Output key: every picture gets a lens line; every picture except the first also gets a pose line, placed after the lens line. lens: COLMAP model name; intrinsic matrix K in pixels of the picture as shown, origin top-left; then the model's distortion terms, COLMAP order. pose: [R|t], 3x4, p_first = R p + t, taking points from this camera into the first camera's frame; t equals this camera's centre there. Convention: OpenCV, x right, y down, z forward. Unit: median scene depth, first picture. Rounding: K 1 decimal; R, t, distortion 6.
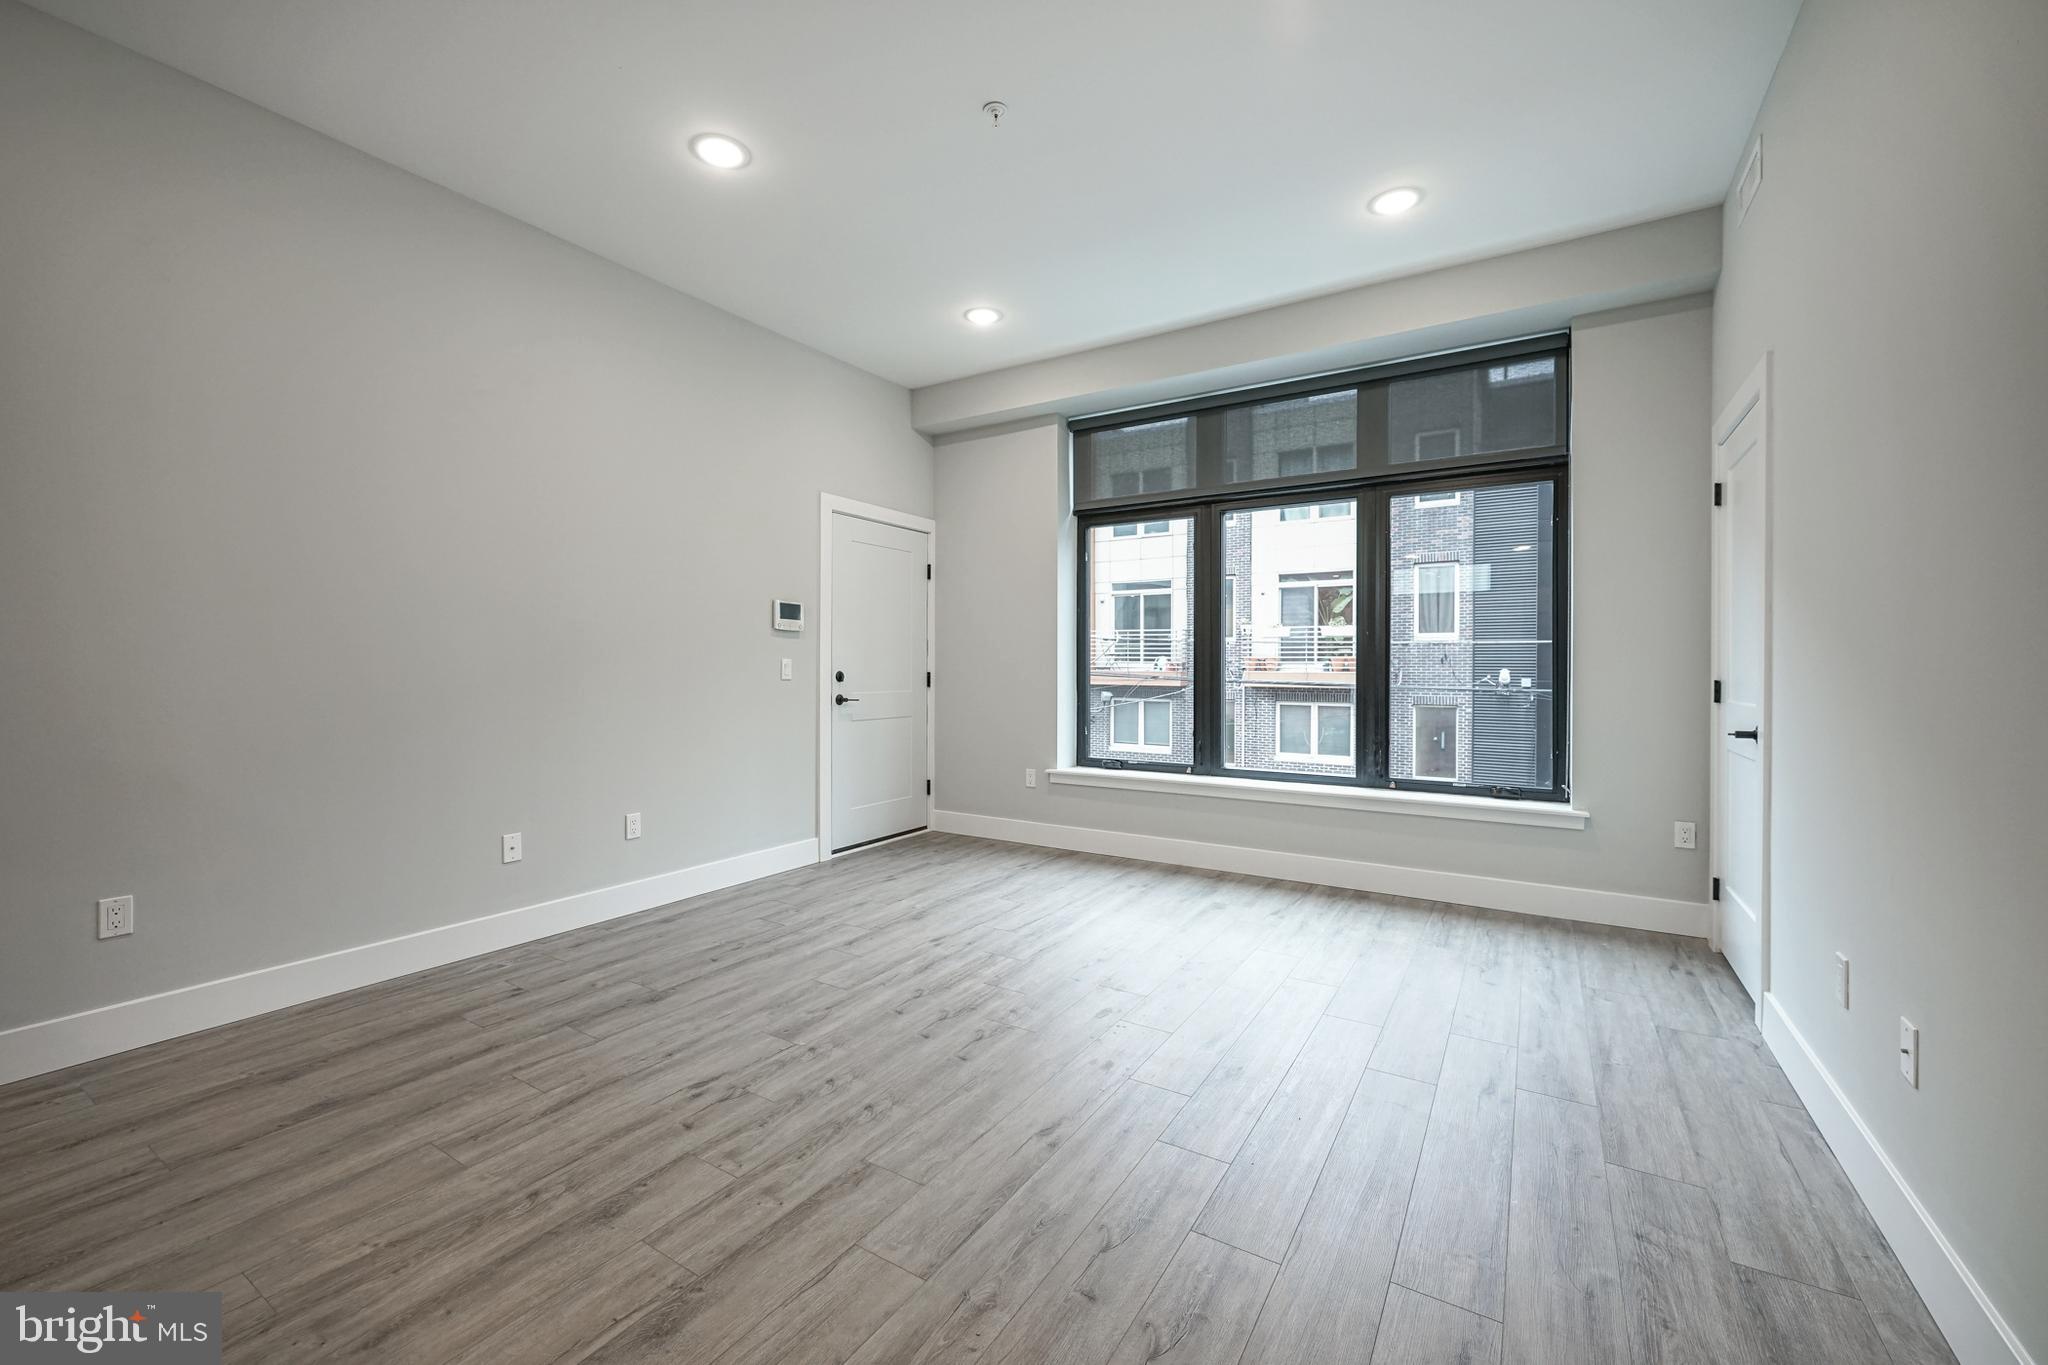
lens RADIAL K [[824.2, 0, 1020.0], [0, 824.2, 676.2], [0, 0, 1]] dist [-0.003047, 0.000595]
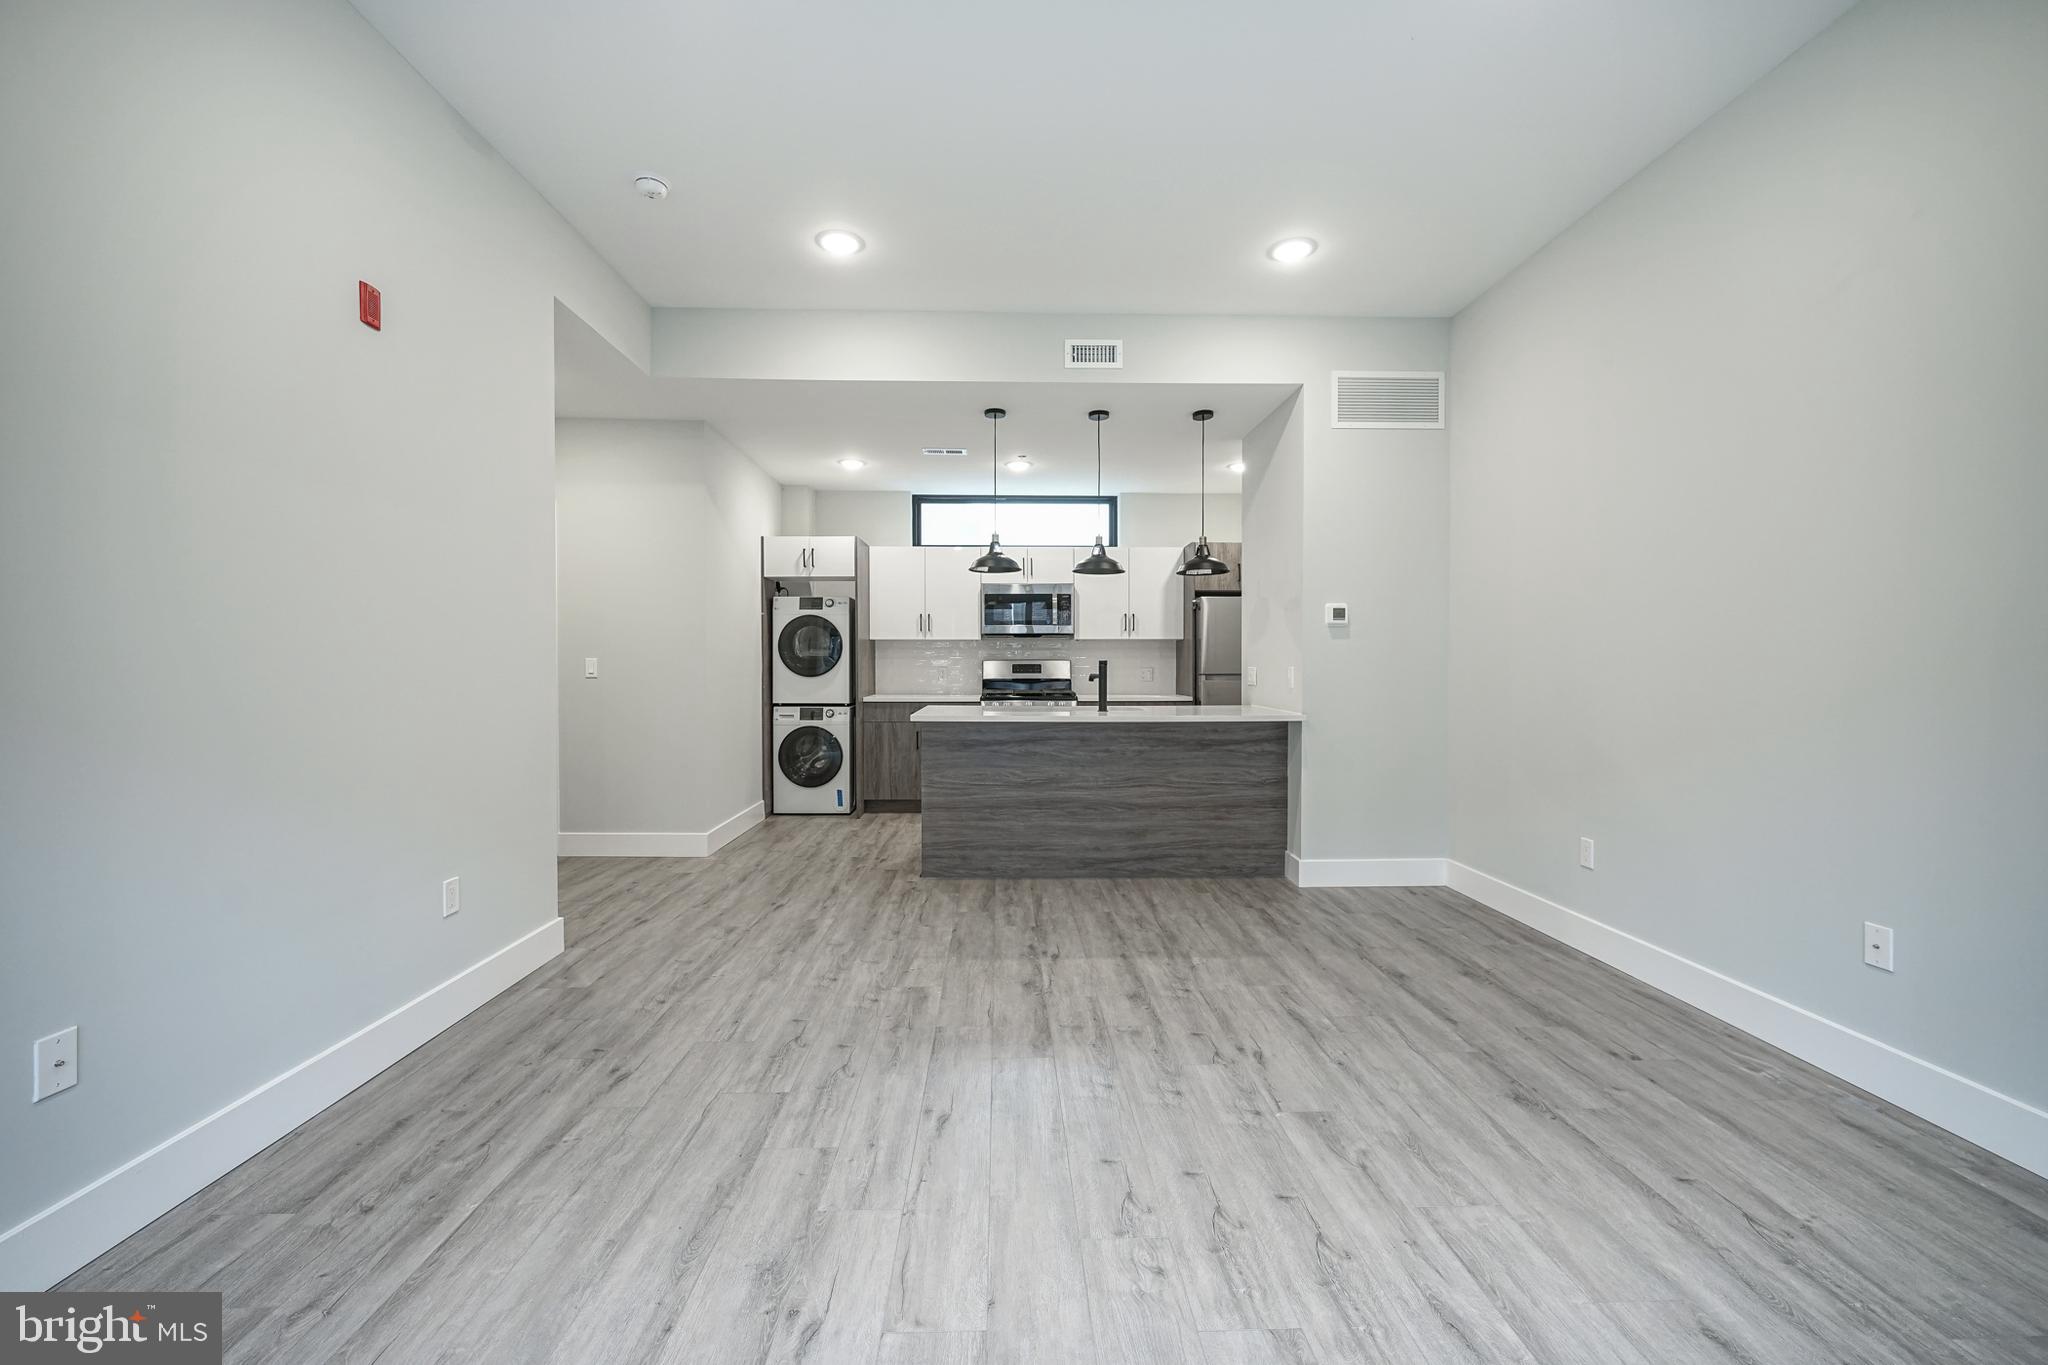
lens RADIAL K [[824.2, 0, 1027.4], [0, 824.2, 676.9], [0, 0, 1]] dist [-0.003047, 0.000595]
pose [[-0.827748, 0.004917, -0.561079, 0.313632], [-0.008320, 0.999744, 0.021034, -0.015936], [0.561039, 0.022079, -0.827495, 1.143435]]
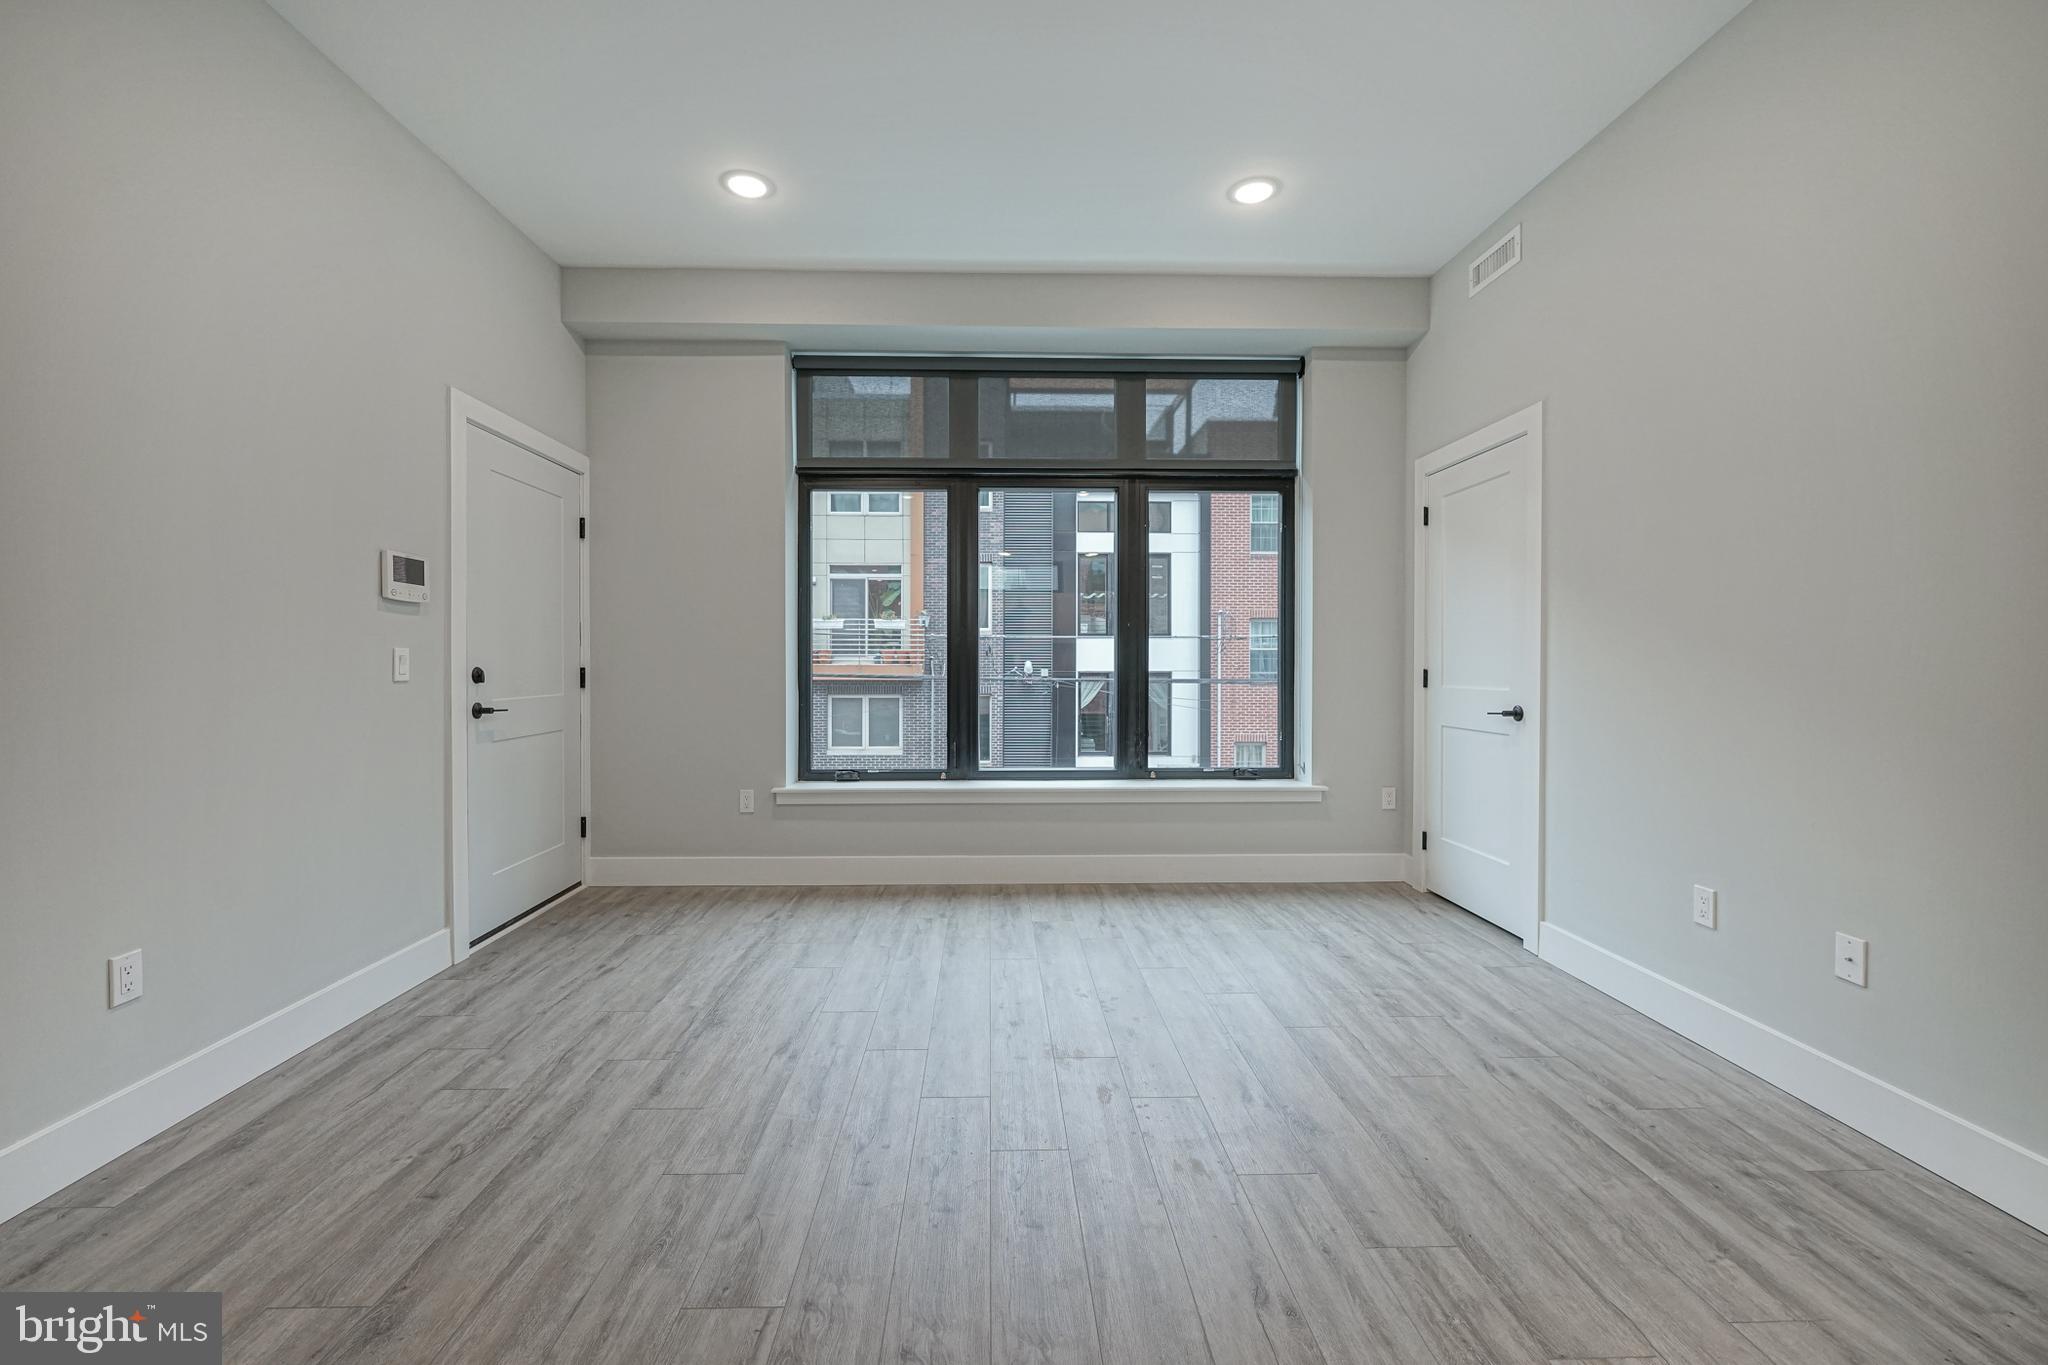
lens RADIAL K [[824.2, 0, 1012.6], [0, 824.2, 685.2], [0, 0, 1]] dist [-0.003047, 0.000595]
pose [[0.830693, -0.019893, 0.556375, -0.328578], [0.008714, 0.999704, 0.022734, -0.005082], [-0.556663, -0.014037, 0.830620, 0.314513]]
